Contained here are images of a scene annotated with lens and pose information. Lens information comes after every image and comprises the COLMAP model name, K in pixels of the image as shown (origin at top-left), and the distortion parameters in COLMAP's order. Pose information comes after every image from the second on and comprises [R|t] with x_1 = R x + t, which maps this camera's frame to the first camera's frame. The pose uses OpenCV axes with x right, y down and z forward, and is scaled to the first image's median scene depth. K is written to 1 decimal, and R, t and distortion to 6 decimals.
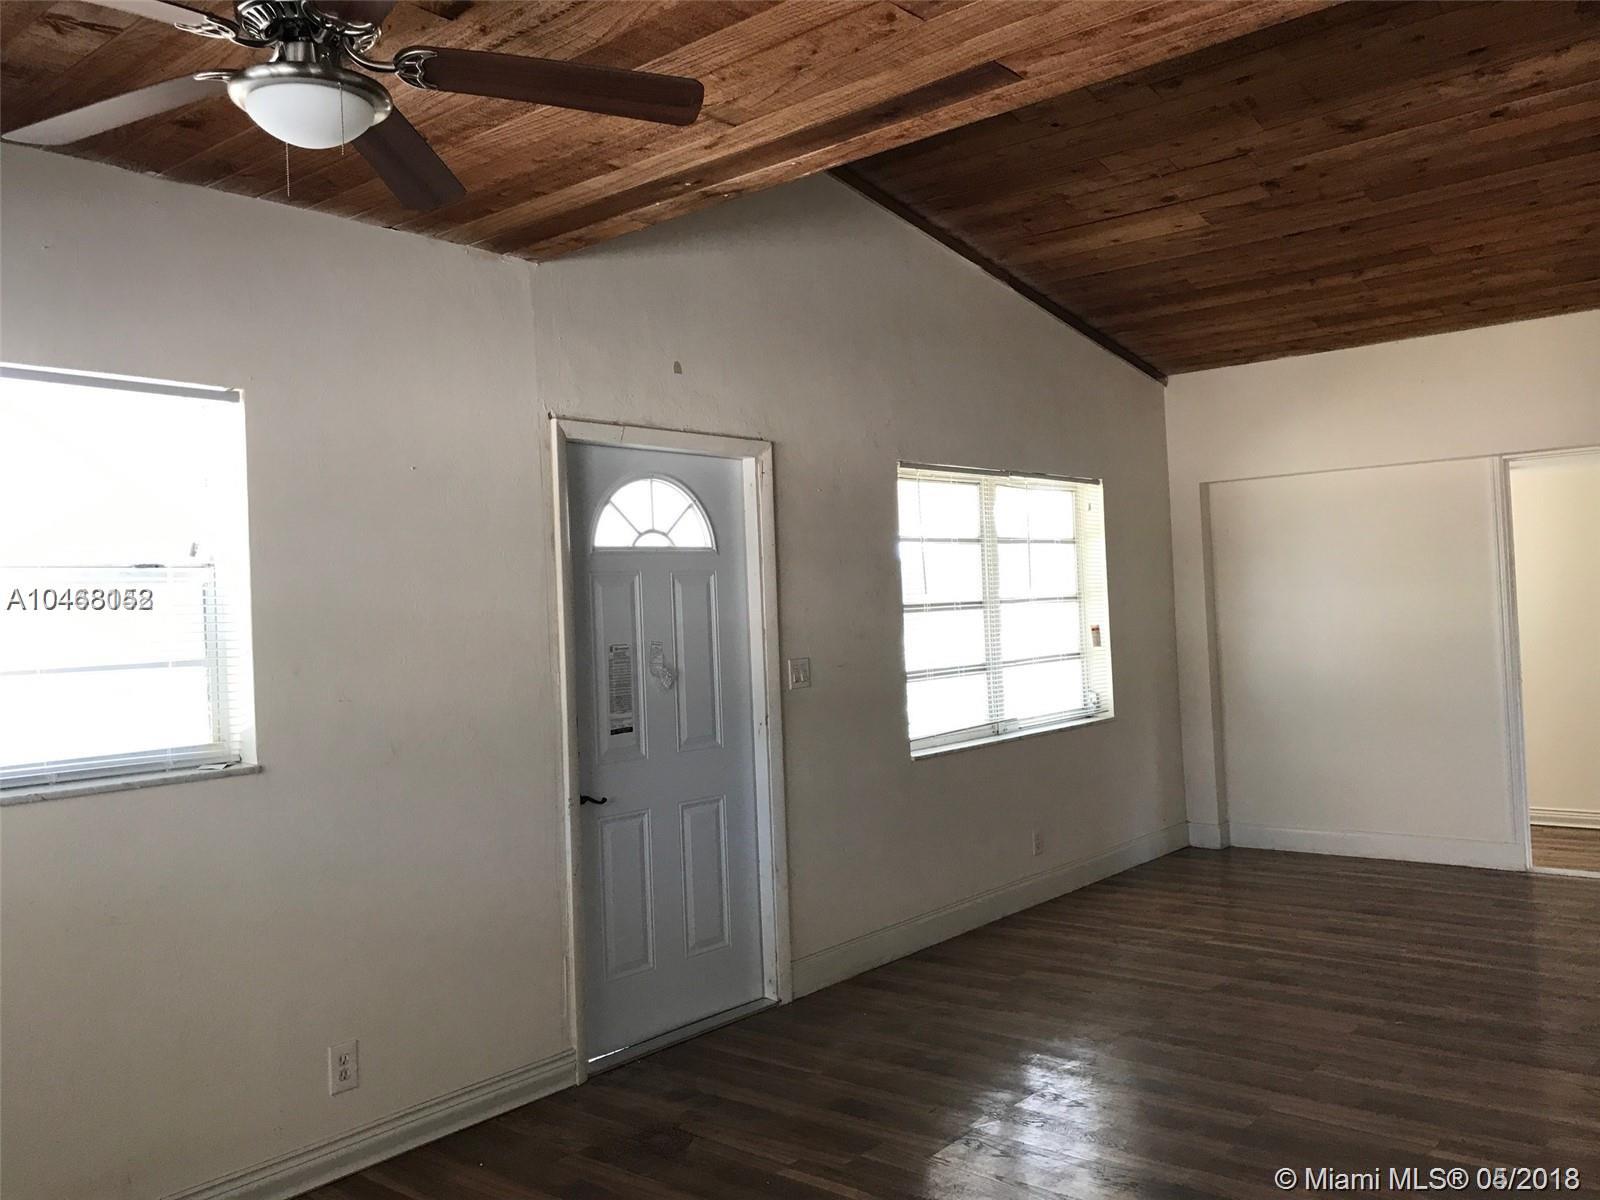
lens RADIAL K [[1343.3, 0, 785.7], [0, 1343.3, 599.0], [0, 0, 1]] dist [0.055228, -0.081690]
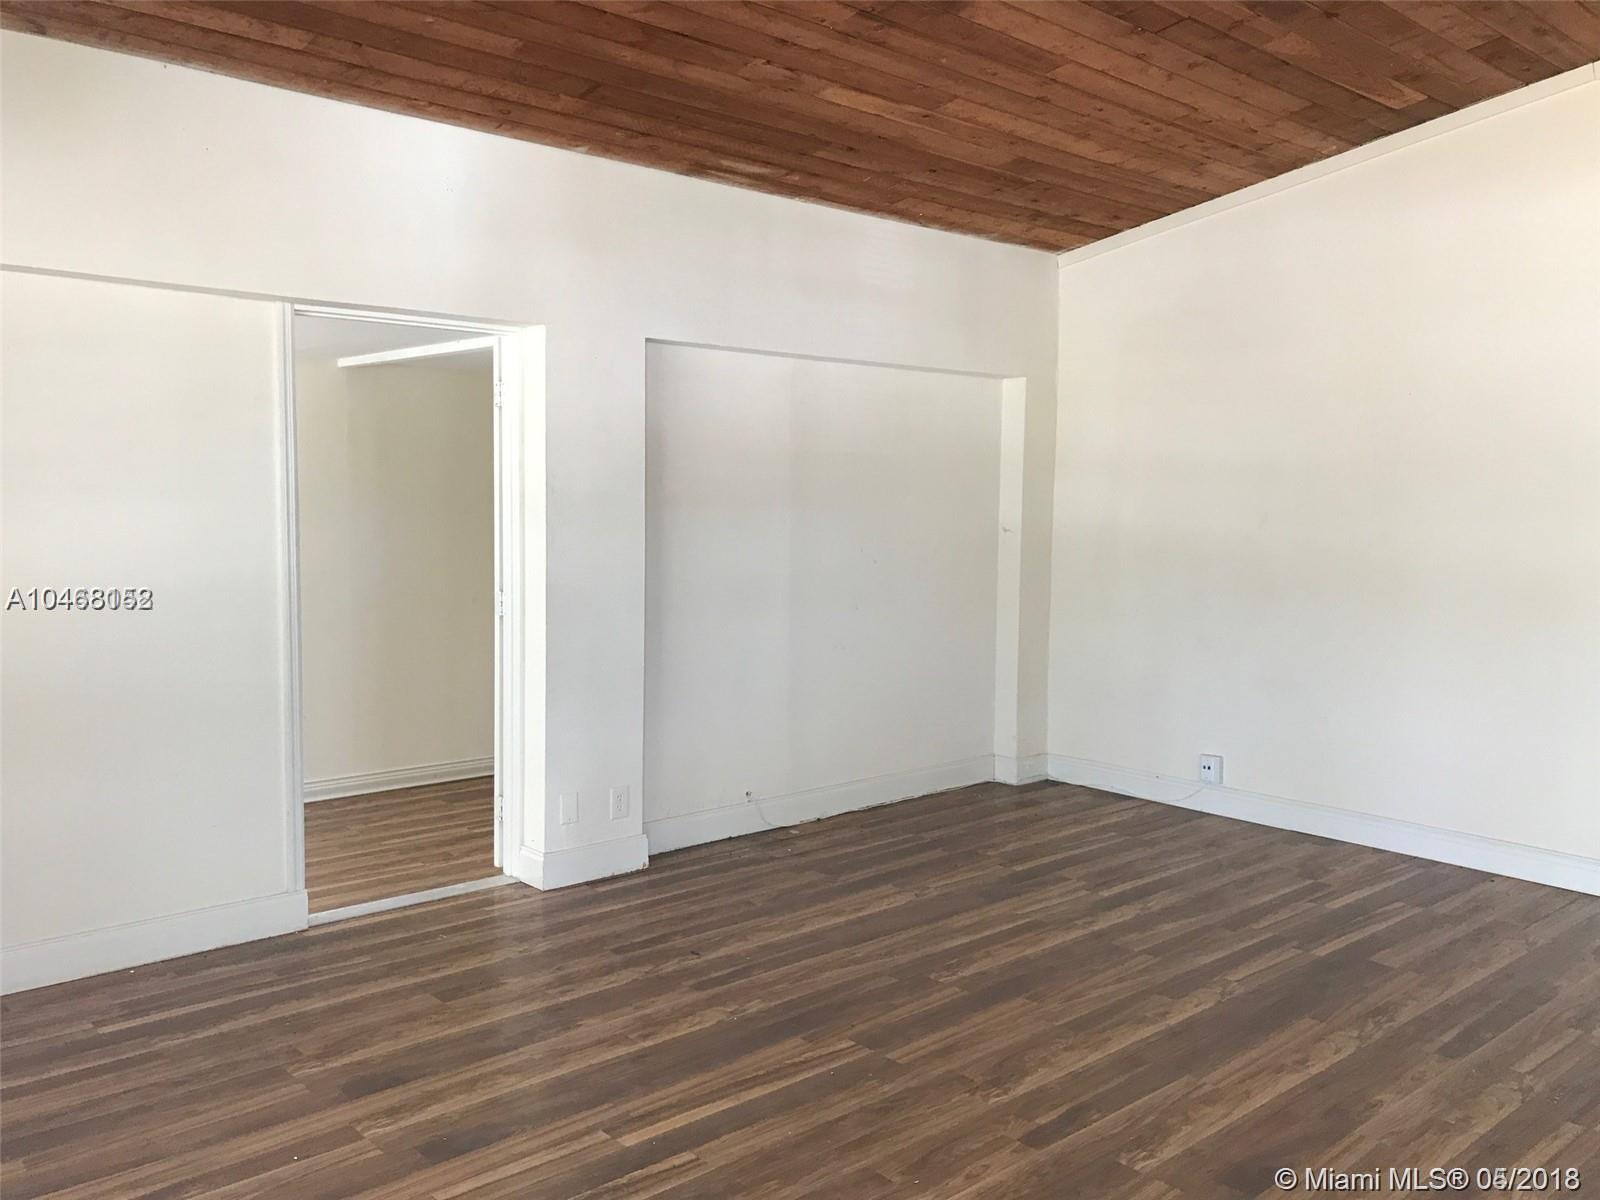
lens RADIAL K [[1321.3, 0, 793.3], [0, 1321.3, 594.0], [0, 0, 1]] dist [0.015147, -0.004455]
pose [[0.120128, -0.037014, 0.992068, -0.083097], [-0.024651, 0.998885, 0.040253, 0.000829], [-0.992452, -0.029291, 0.119082, 0.771043]]
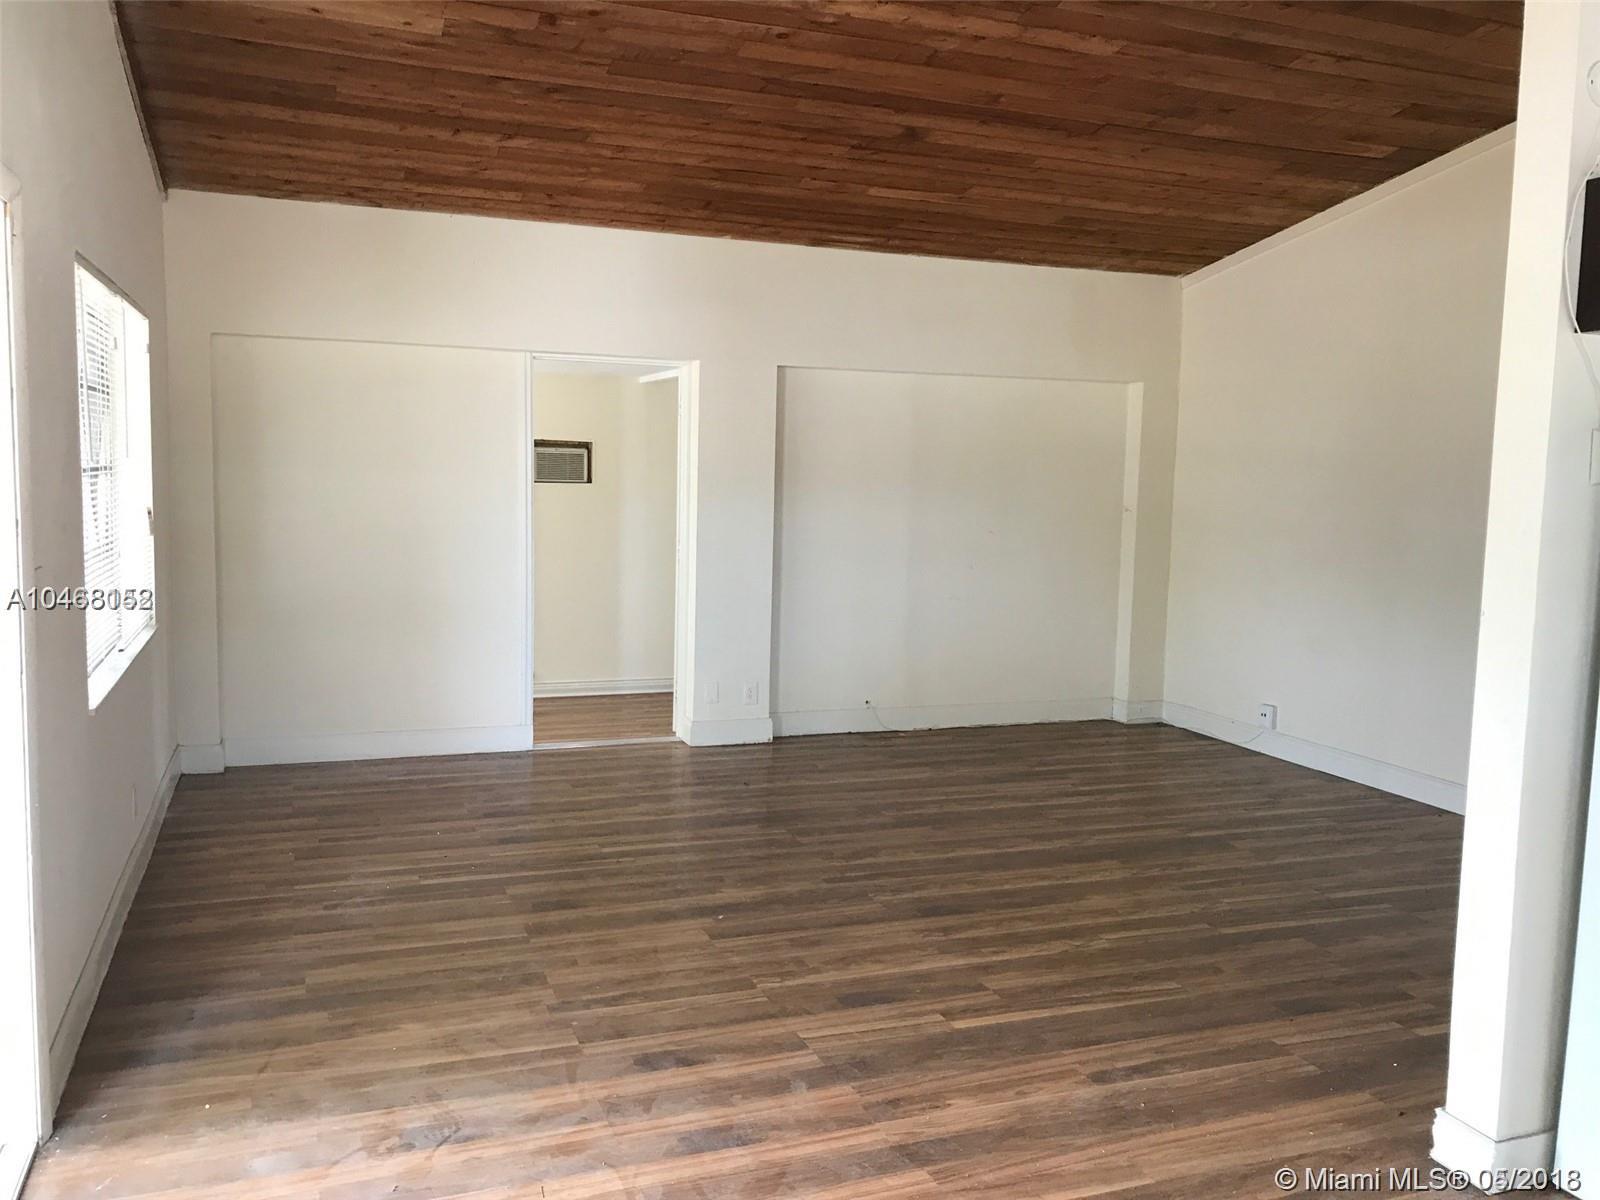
lens RADIAL K [[1332.9, 0, 800.0], [0, 1332.9, 600.0], [0, 0, 1]] dist [0.105692, -0.234910]
pose [[0.479235, -0.036333, 0.876934, -0.303105], [-0.048896, 0.996486, 0.068008, 0.001409], [-0.876324, -0.075470, 0.475774, 0.367777]]
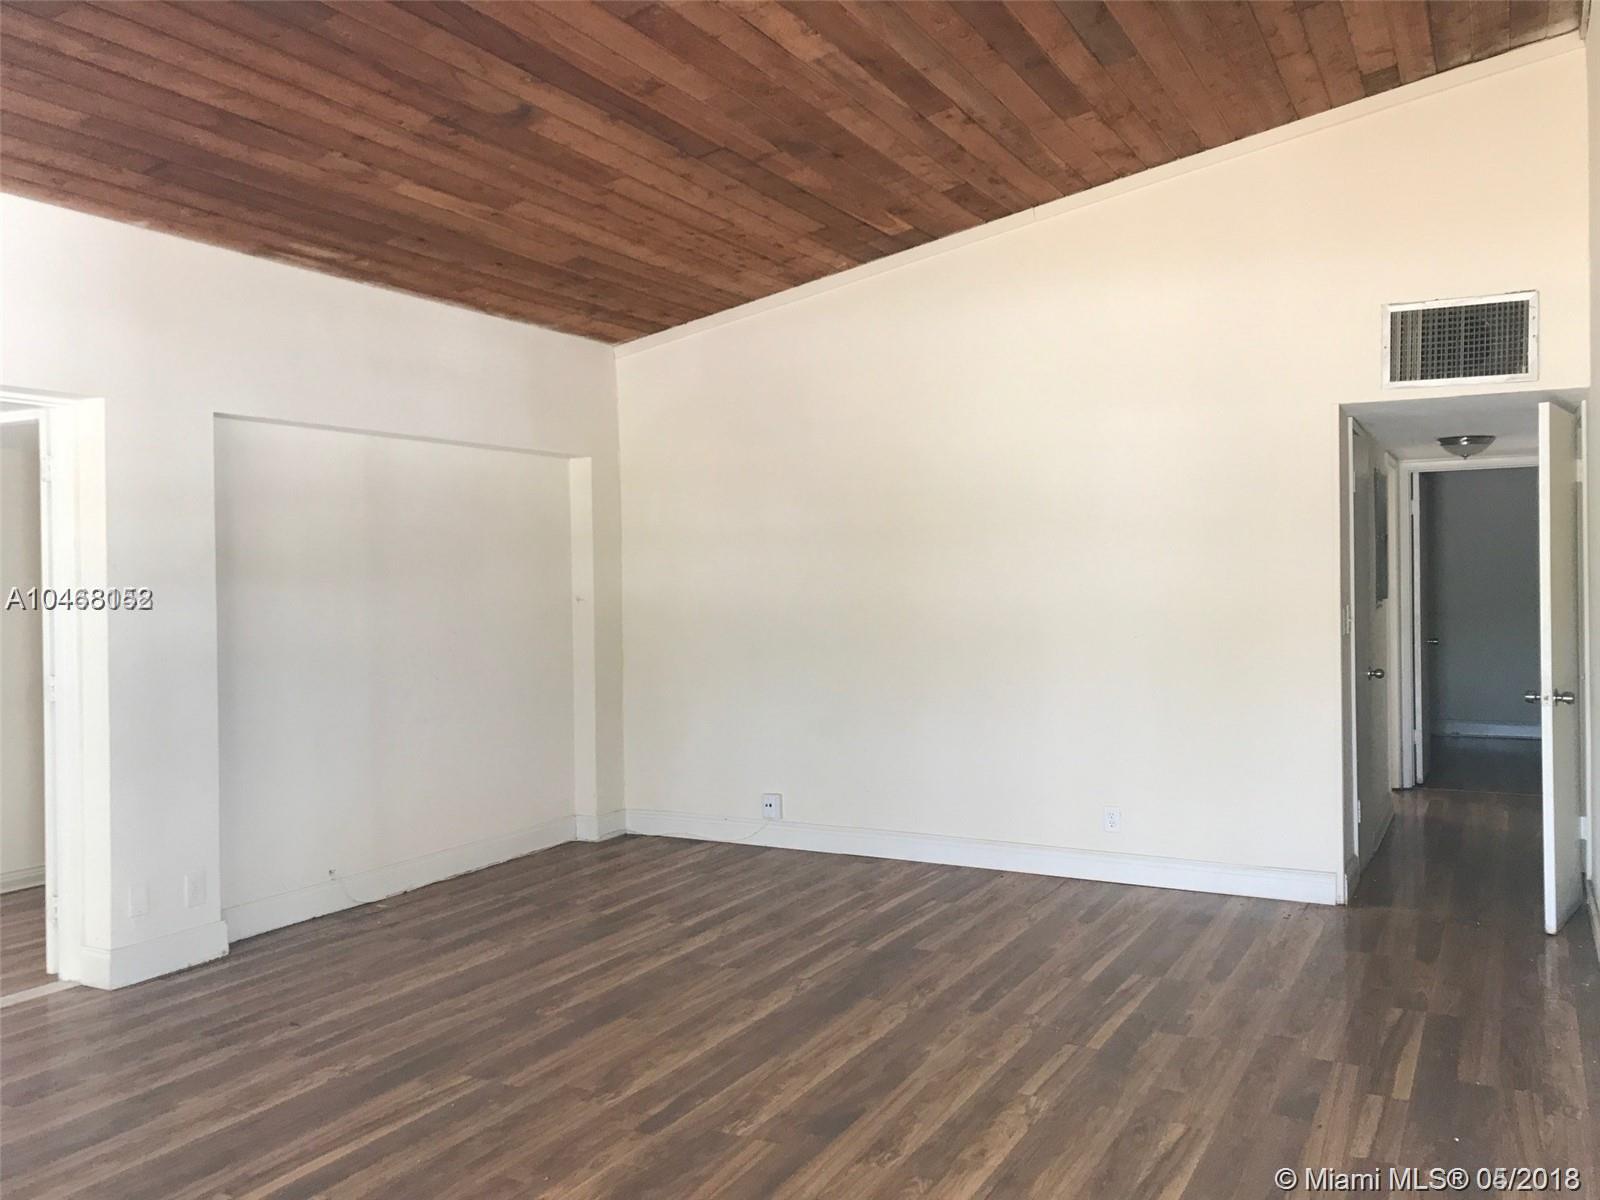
lens RADIAL K [[1321.3, 0, 793.3], [0, 1321.3, 594.0], [0, 0, 1]] dist [0.015147, -0.004455]
pose [[-0.215792, 0.031492, 0.975931, -0.147591], [0.015783, 0.999462, -0.028762, 0.018503], [-0.976312, 0.009196, -0.216173, 0.793436]]
